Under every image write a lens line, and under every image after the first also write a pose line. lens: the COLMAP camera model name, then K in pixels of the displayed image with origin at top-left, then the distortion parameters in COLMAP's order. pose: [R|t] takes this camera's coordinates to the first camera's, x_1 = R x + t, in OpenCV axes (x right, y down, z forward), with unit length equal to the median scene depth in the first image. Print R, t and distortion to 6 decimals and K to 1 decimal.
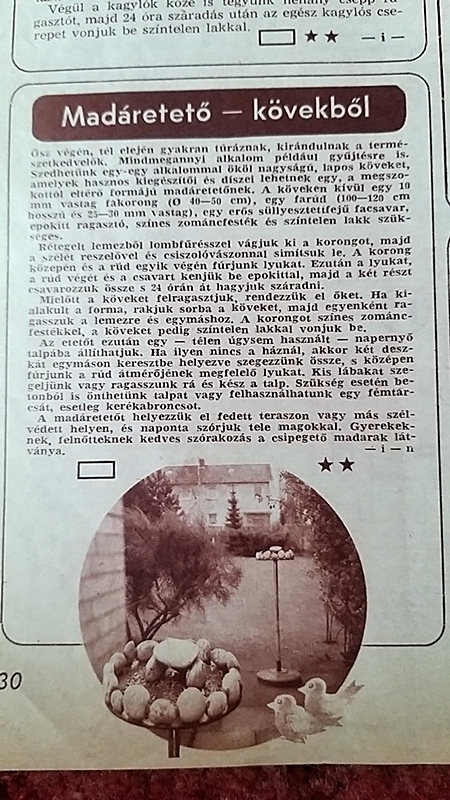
lens RADIAL K [[661.0, 0, 228.9], [0, 661.0, 401.0], [0, 0, 1]] dist [-0.015552, -0.047323]
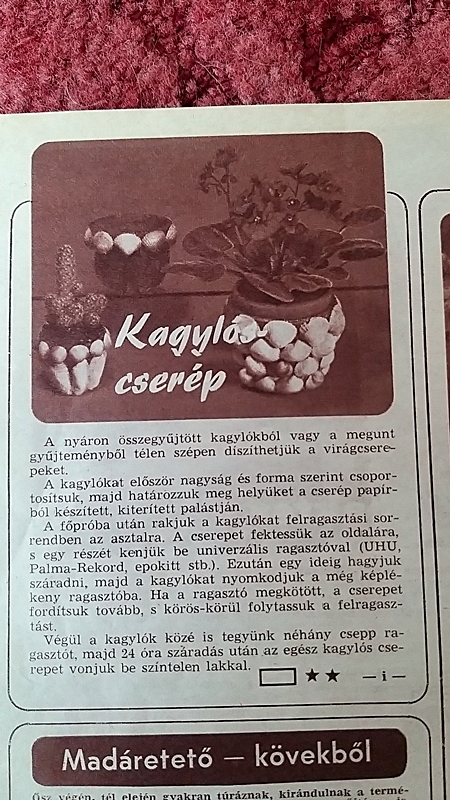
lens RADIAL K [[661.0, 0, 222.7], [0, 661.0, 401.6], [0, 0, 1]] dist [-0.015552, -0.047323]
pose [[0.999557, -0.013562, 0.026507, -0.030957], [0.014027, 0.999750, -0.017406, -0.959760], [-0.026264, 0.017770, 0.999497, -0.002589]]
